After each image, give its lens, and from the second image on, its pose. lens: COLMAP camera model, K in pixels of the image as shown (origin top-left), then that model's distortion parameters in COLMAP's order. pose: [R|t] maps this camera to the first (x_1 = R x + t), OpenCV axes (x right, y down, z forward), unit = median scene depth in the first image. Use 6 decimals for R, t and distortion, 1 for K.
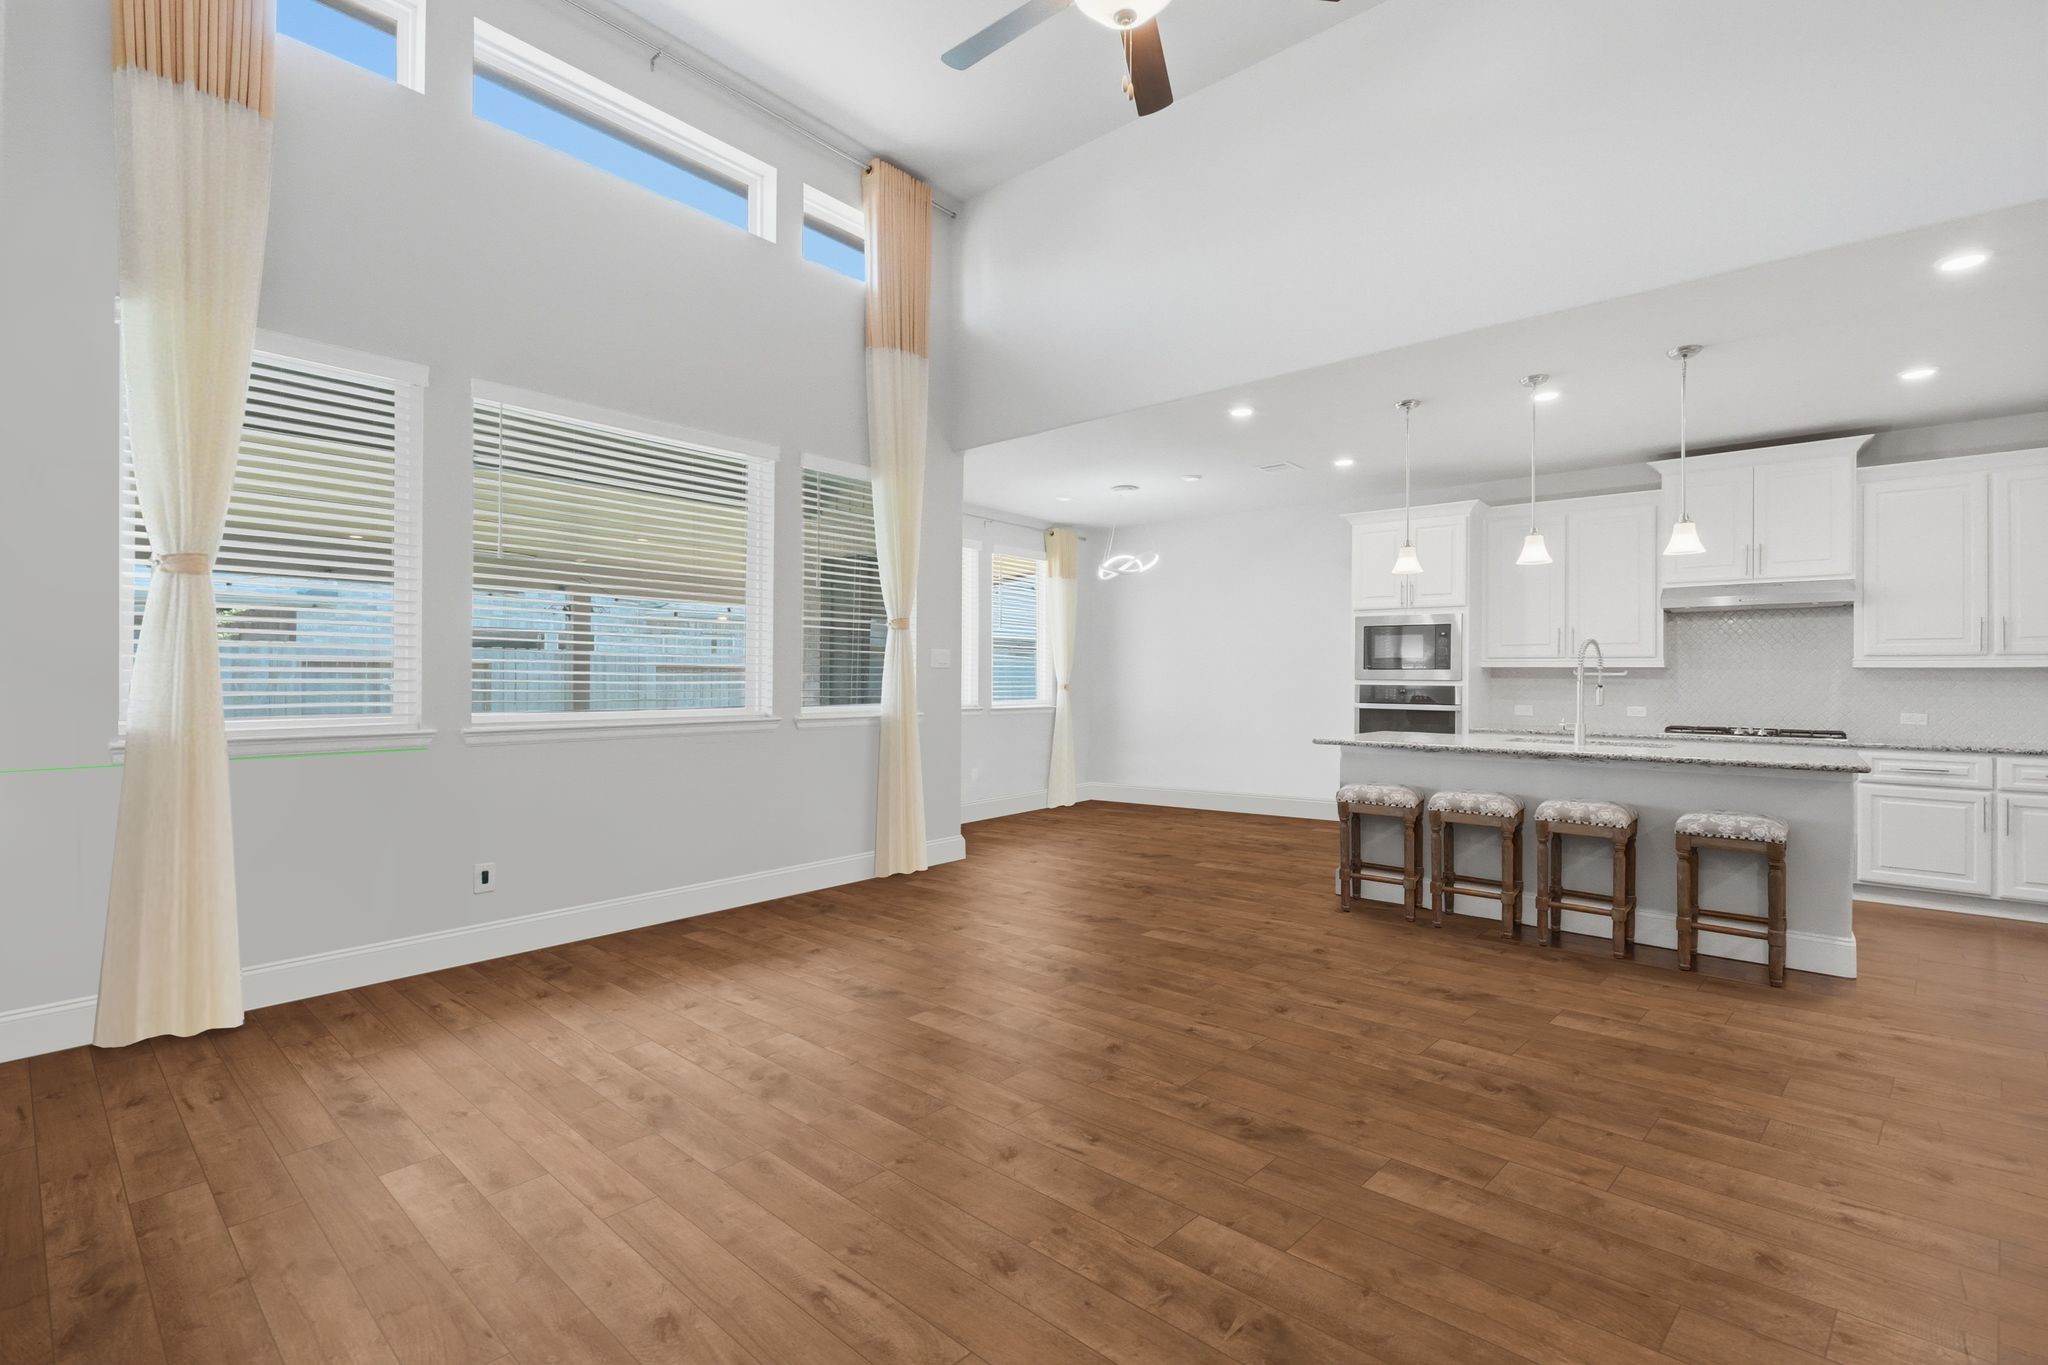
lens RADIAL K [[917.0, 0, 990.1], [0, 917.0, 669.9], [0, 0, 1]] dist [-0.000702, -0.000203]
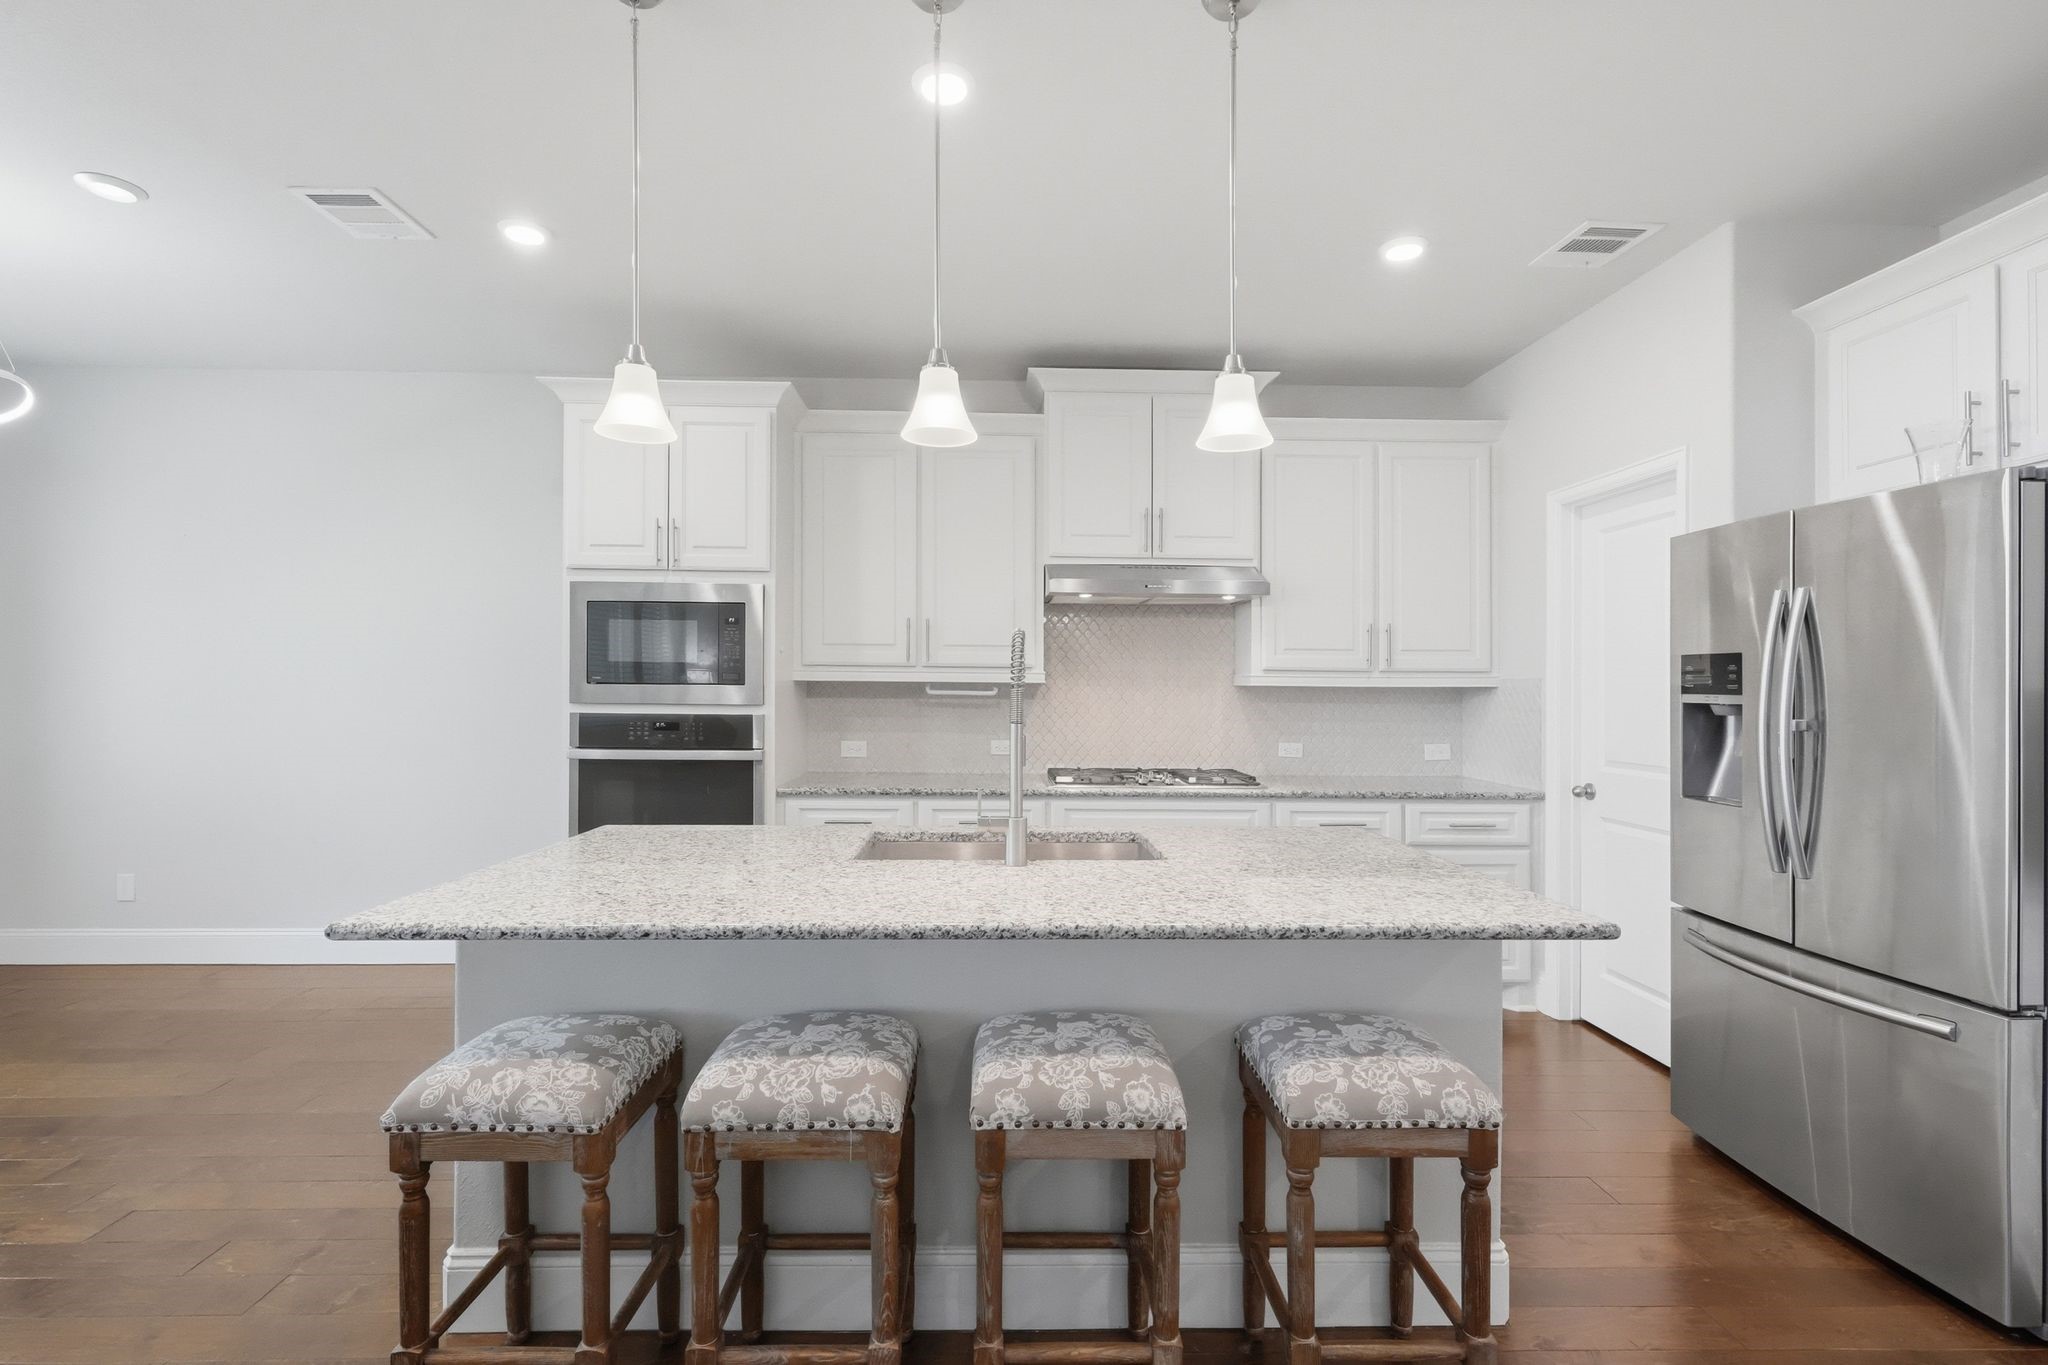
lens RADIAL K [[917.0, 0, 1028.6], [0, 917.0, 688.8], [0, 0, 1]] dist [-0.000702, -0.000203]
pose [[0.715871, -0.005678, 0.698209, 0.280039], [-0.008867, 0.999812, 0.017221, -0.010774], [-0.698176, -0.018519, 0.715687, 0.568351]]
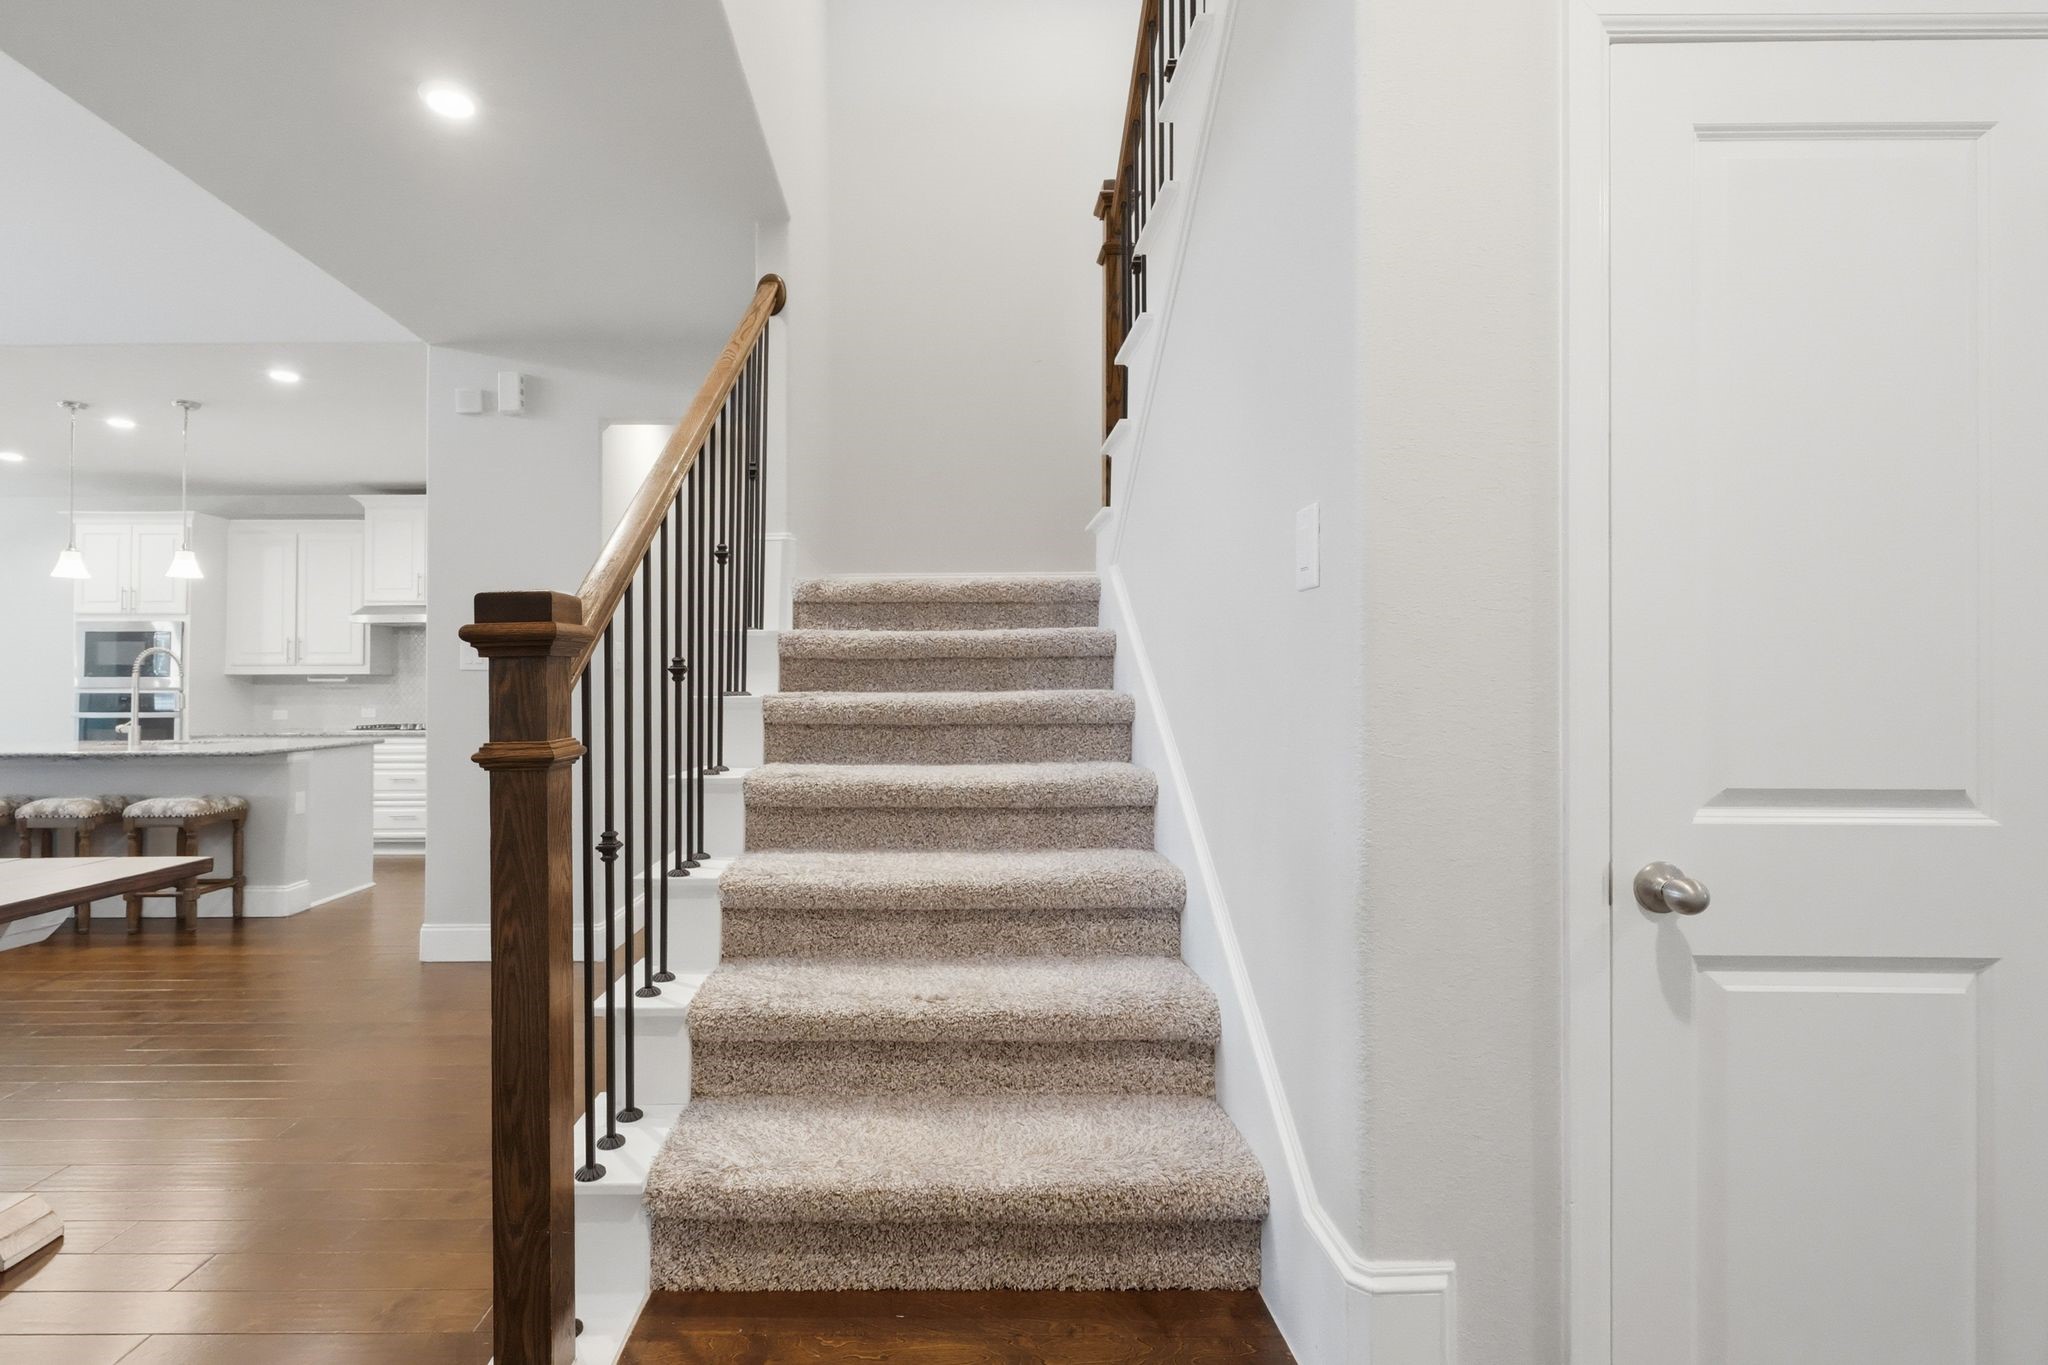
lens RADIAL K [[976.2, 0, 1005.6], [0, 976.2, 683.8], [0, 0, 1]] dist [-0.001589, -0.000236]
pose [[0.728135, -0.009961, 0.685361, 0.507743], [0.003510, 0.999935, 0.010805, -0.001122], [-0.685425, -0.005462, 0.728123, -0.476124]]
